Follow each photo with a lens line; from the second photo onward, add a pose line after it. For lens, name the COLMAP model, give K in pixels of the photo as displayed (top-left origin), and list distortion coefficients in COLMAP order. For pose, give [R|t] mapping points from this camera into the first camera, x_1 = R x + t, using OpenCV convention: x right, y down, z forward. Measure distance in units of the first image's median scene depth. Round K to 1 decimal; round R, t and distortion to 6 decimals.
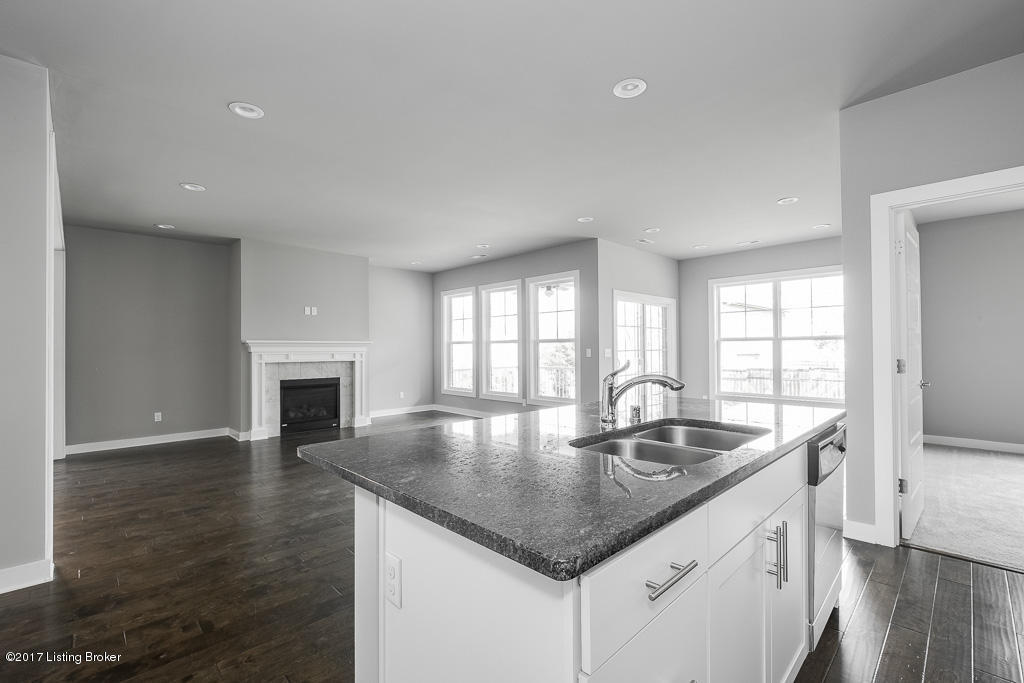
lens RADIAL K [[418.0, 0, 492.1], [0, 418.0, 345.1], [0, 0, 1]] dist [0.001997, 0.000086]
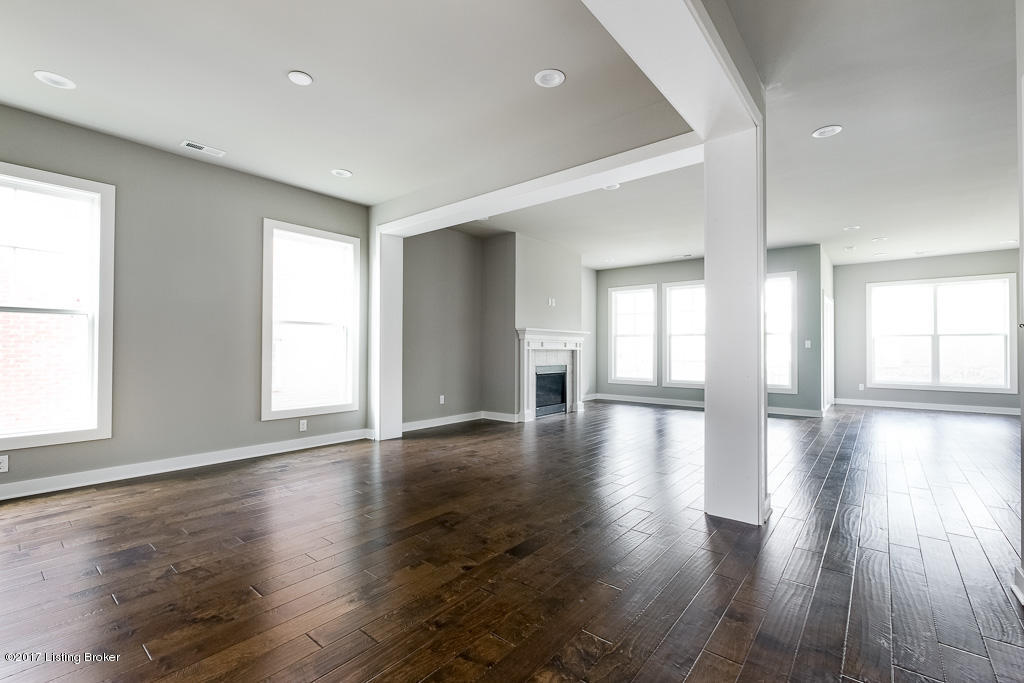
lens RADIAL K [[418.0, 0, 492.1], [0, 418.0, 345.1], [0, 0, 1]] dist [0.001997, 0.000086]
pose [[0.995228, 0.012557, 0.096762, -0.674346], [-0.012598, 0.999921, -0.000187, 0.029323], [-0.096757, -0.001033, 0.995308, -0.047524]]
